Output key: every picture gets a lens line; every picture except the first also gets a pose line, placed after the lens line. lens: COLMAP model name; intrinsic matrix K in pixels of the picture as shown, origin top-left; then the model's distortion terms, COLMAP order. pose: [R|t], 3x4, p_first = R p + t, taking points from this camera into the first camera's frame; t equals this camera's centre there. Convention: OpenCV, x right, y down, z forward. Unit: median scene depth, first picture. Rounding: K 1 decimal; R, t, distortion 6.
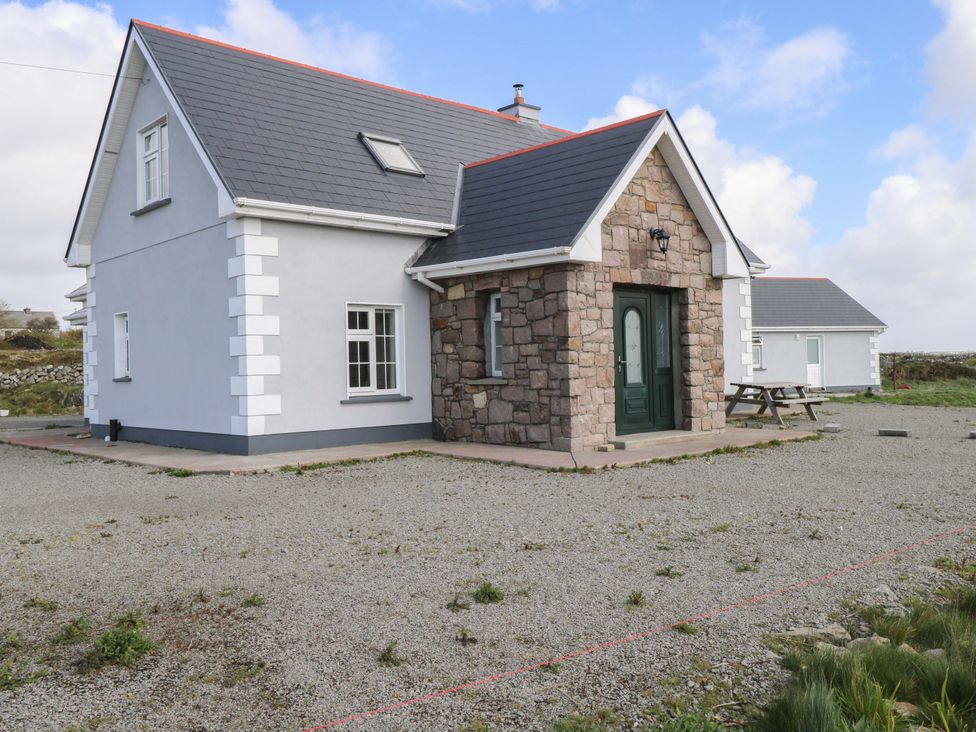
lens RADIAL K [[869.7, 0, 490.5], [0, 869.7, 353.0], [0, 0, 1]] dist [-0.002382, 0.003804]
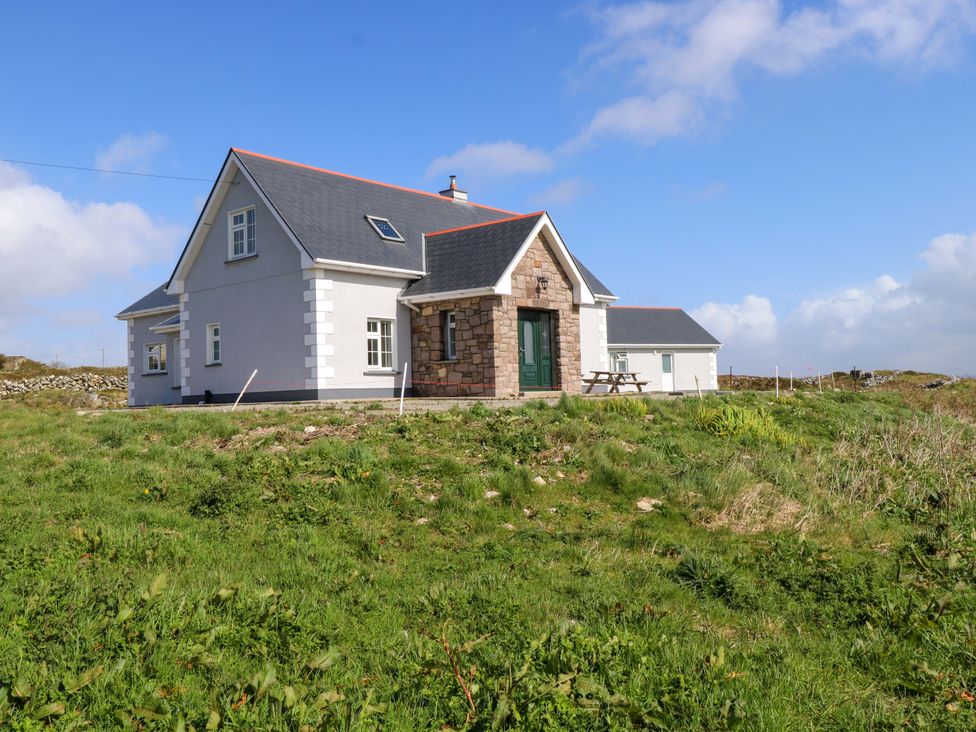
lens RADIAL K [[869.7, 0, 490.5], [0, 869.7, 353.0], [0, 0, 1]] dist [-0.002382, 0.003804]
pose [[0.993313, 0.000135, 0.115453, -0.116180], [0.003865, 0.999400, -0.034424, 0.074257], [-0.115388, 0.034640, 0.992716, -0.742341]]
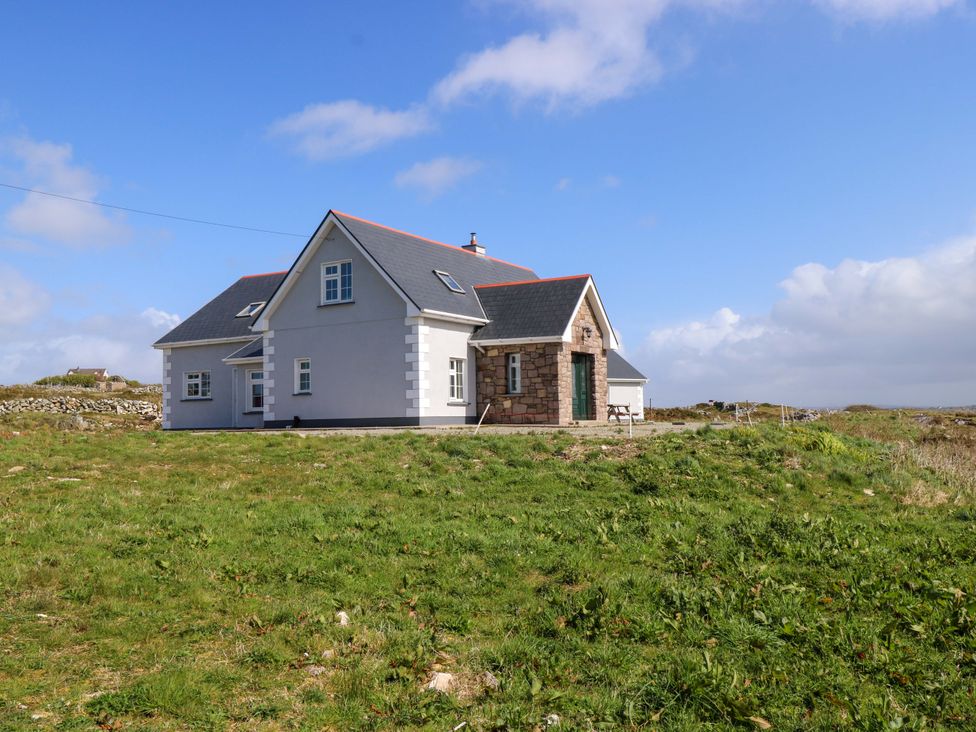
lens RADIAL K [[869.7, 0, 490.5], [0, 869.7, 353.0], [0, 0, 1]] dist [-0.002382, 0.003804]
pose [[0.958646, 0.027449, 0.283273, -0.646467], [-0.009518, 0.997873, -0.064483, 0.066064], [-0.284441, 0.059120, 0.956869, -1.014832]]
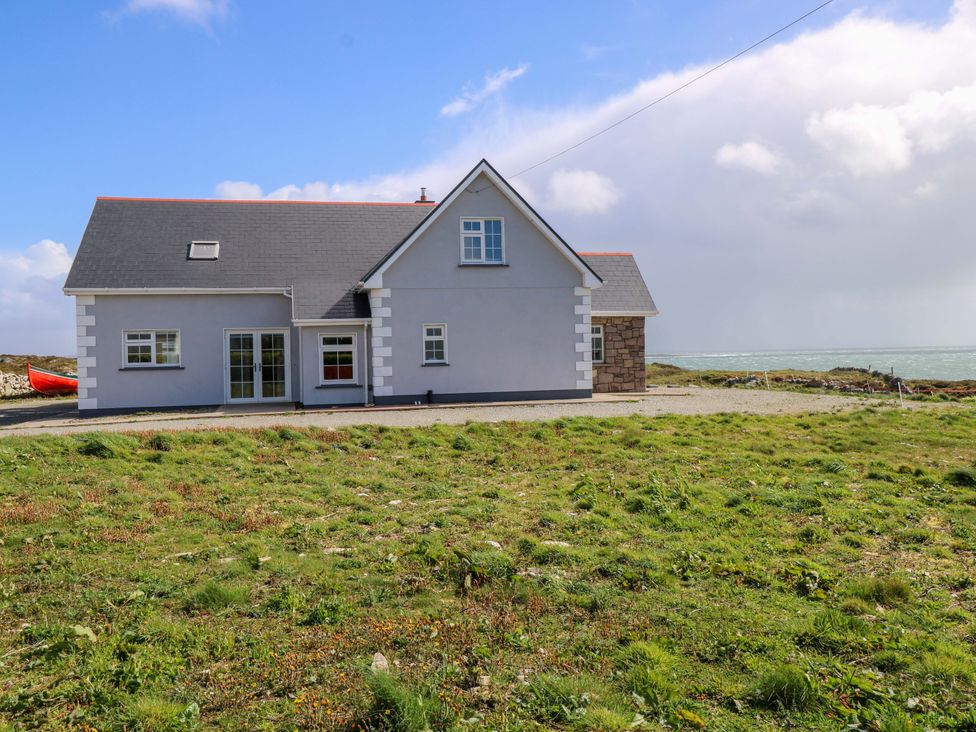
lens RADIAL K [[869.7, 0, 490.5], [0, 869.7, 353.0], [0, 0, 1]] dist [-0.002382, 0.003804]
pose [[0.499332, 0.014657, 0.866287, -2.019105], [-0.006993, 0.999893, -0.012887, 0.031912], [-0.866382, 0.000377, 0.499381, 0.121052]]
